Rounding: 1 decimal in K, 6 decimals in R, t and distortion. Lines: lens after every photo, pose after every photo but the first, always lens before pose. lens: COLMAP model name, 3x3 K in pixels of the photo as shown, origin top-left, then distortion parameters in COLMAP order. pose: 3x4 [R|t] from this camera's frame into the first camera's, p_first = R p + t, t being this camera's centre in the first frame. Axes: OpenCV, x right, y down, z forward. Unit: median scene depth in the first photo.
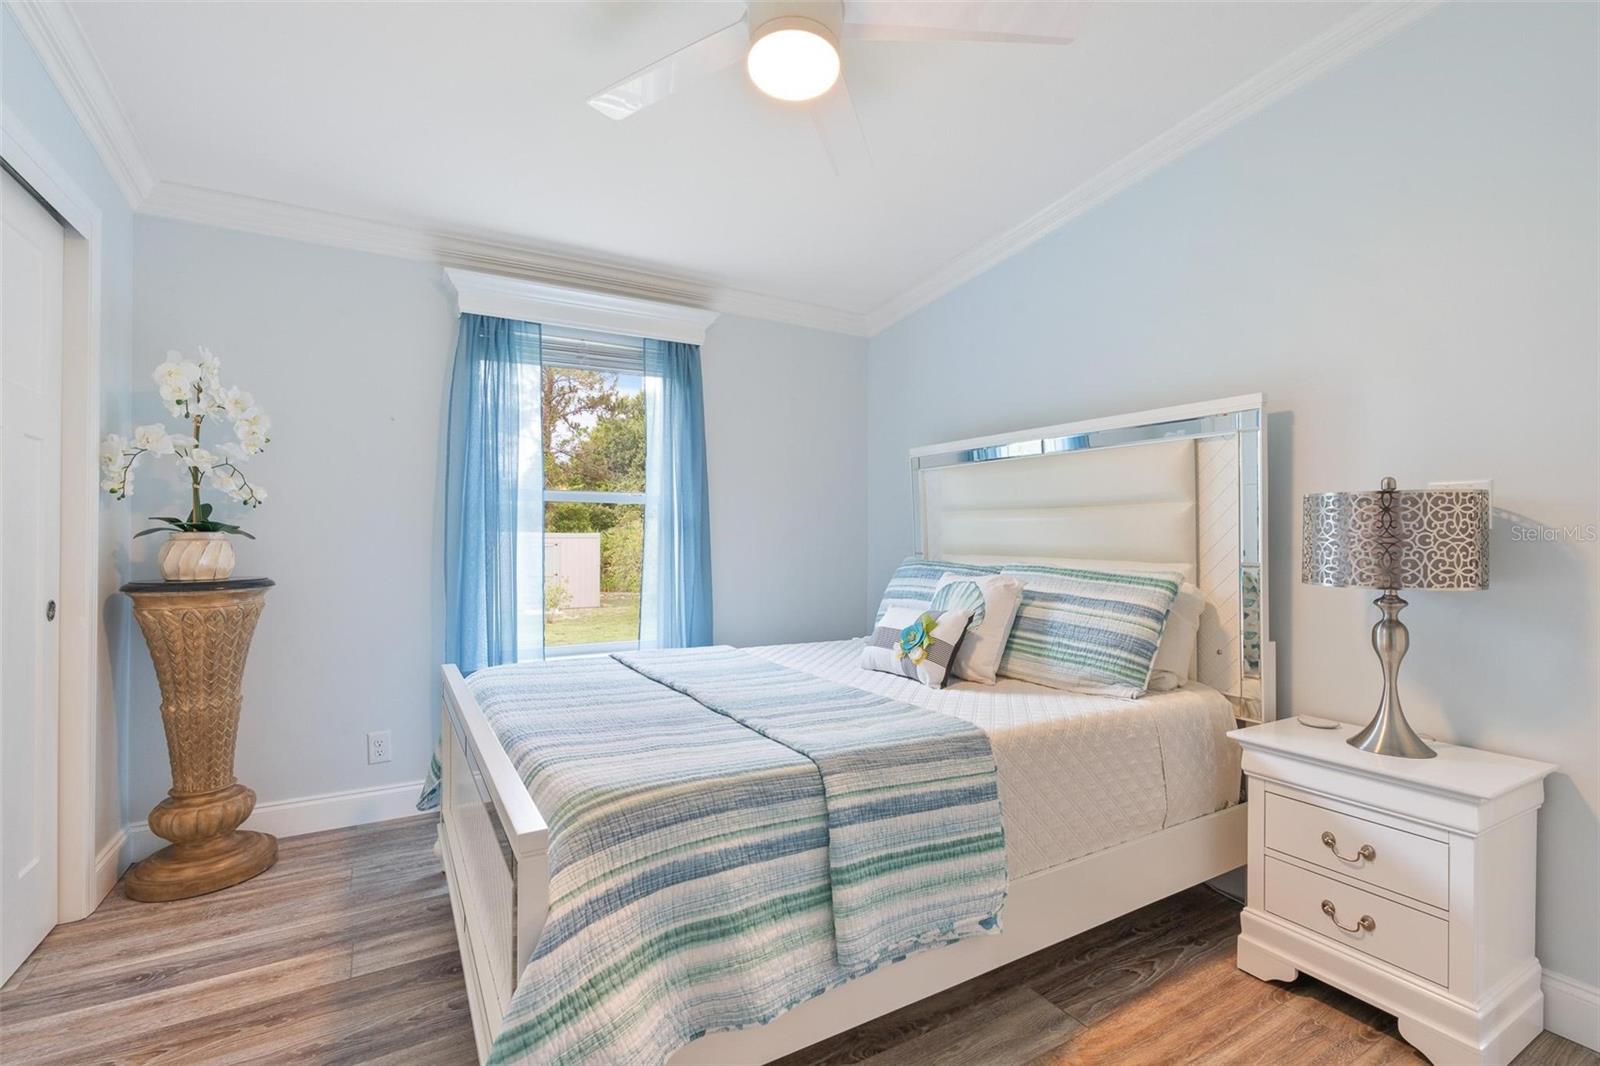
lens RADIAL K [[719.9, 0, 792.2], [0, 719.9, 538.5], [0, 0, 1]] dist [-0.011517, 0.005305]
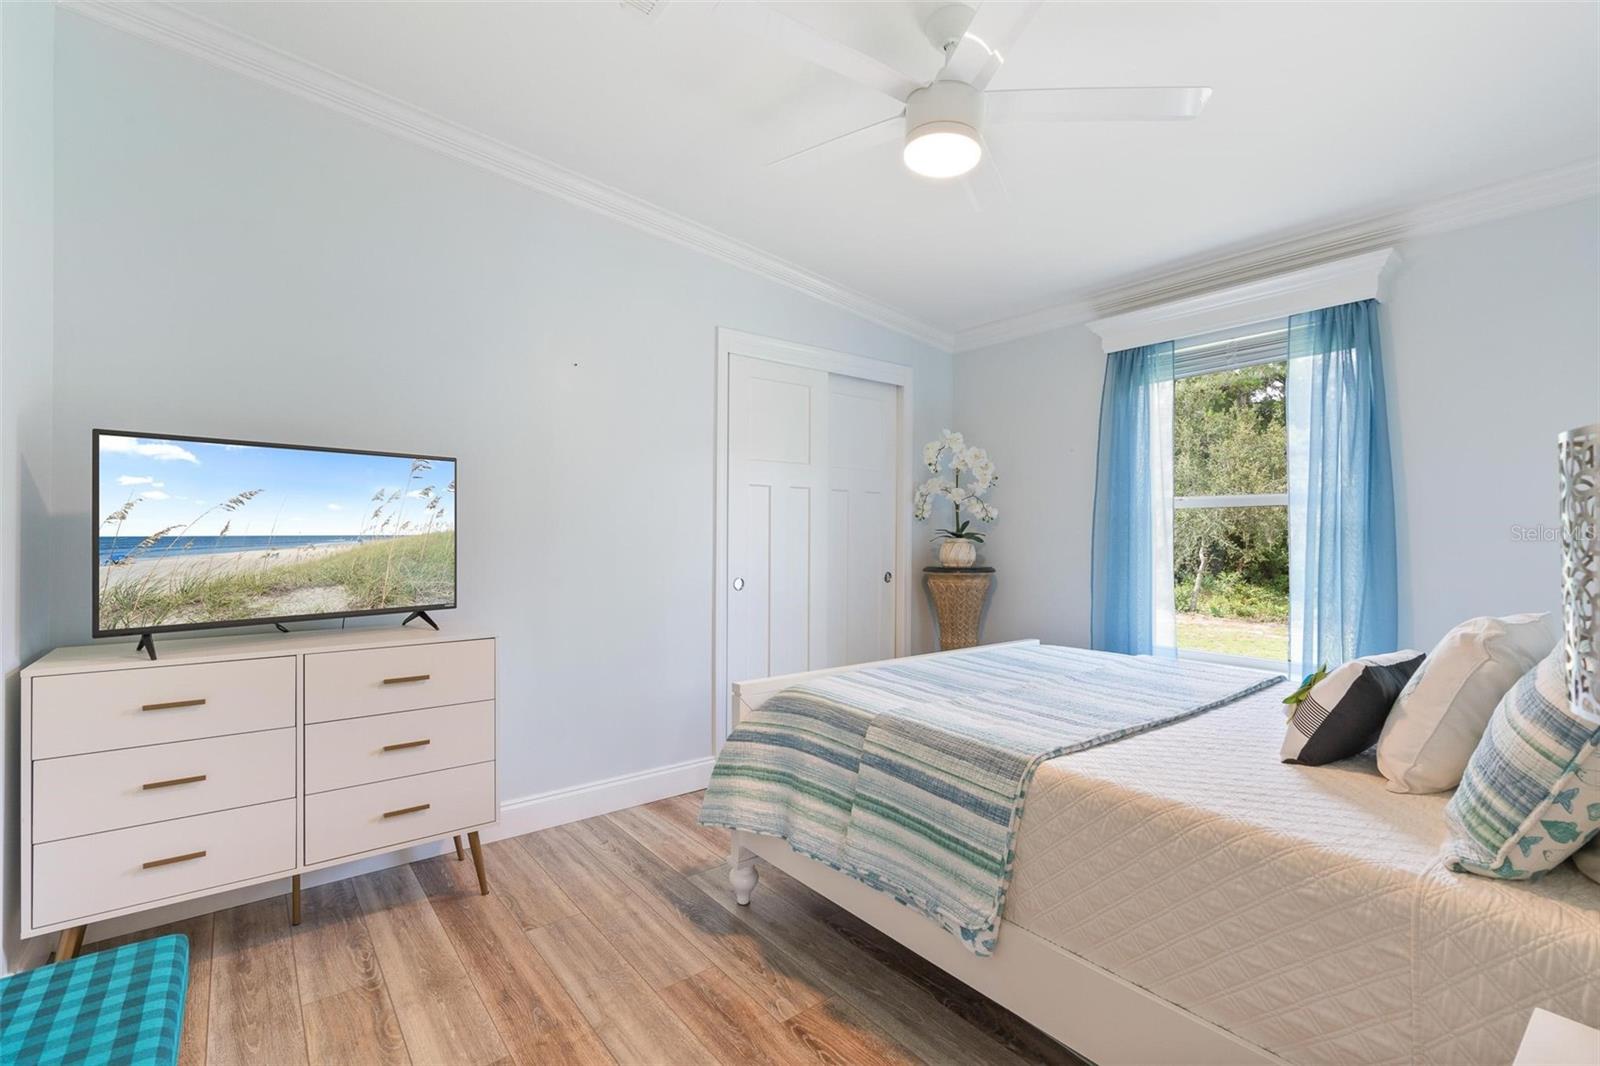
lens RADIAL K [[719.9, 0, 801.8], [0, 719.9, 532.5], [0, 0, 1]] dist [-0.011517, 0.005305]
pose [[0.139639, -0.004880, -0.990190, 1.252269], [-0.004879, 0.999972, -0.005616, -0.015781], [0.990190, 0.005615, 0.139611, 0.641216]]
